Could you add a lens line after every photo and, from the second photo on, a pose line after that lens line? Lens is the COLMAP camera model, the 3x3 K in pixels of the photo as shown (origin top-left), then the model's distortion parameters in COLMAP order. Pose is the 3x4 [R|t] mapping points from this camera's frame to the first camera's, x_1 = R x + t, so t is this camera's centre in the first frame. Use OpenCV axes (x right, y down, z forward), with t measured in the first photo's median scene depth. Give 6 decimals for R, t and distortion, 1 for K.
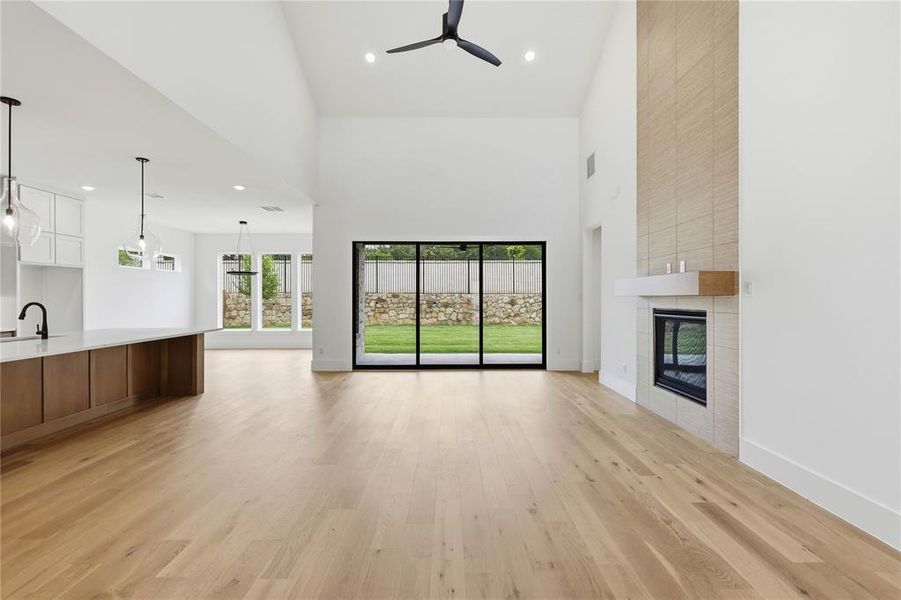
lens RADIAL K [[405.7, 0, 452.9], [0, 405.7, 300.5], [0, 0, 1]] dist [-0.001254, -0.000136]
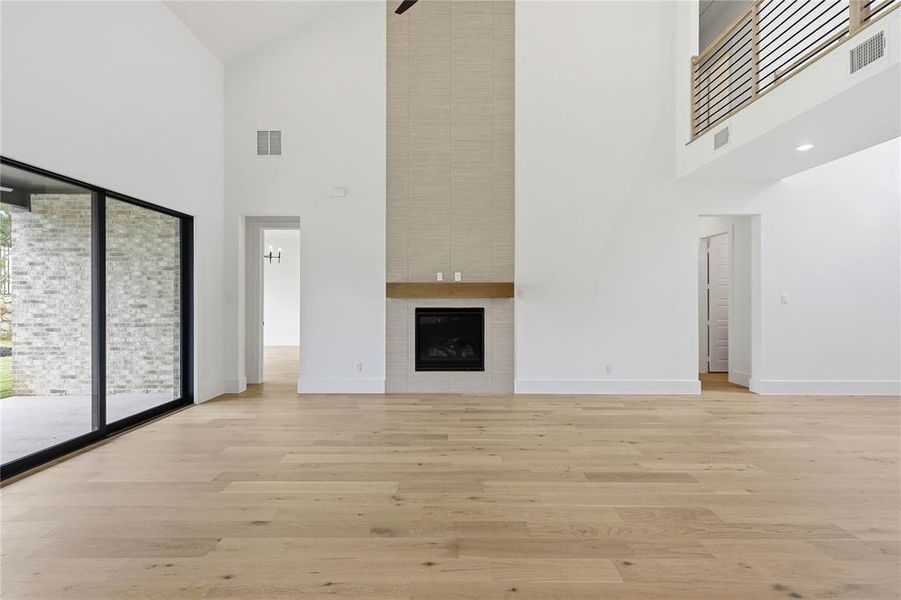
lens RADIAL K [[386.4, 0, 453.6], [0, 386.4, 298.5], [0, 0, 1]] dist [0.002523, 0.000317]
pose [[0.005665, 0.006990, 0.999960, -0.537880], [0.001608, 0.999974, -0.007000, 0.000936], [-0.999983, 0.001648, 0.005654, 0.724318]]
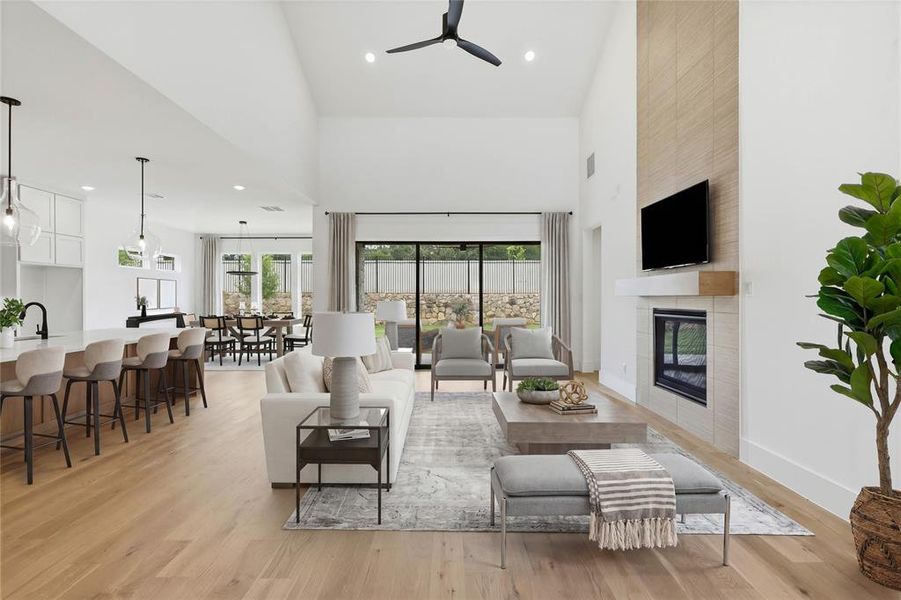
lens RADIAL K [[411.0, 0, 447.7], [0, 411.0, 301.0], [0, 0, 1]] dist [0.001502, 0.000181]
pose [[0.999926, 0.000040, -0.012183, -0.000186], [-0.000025, 0.999999, 0.001233, 0.000040], [0.012183, -0.001233, 0.999925, -0.014585]]
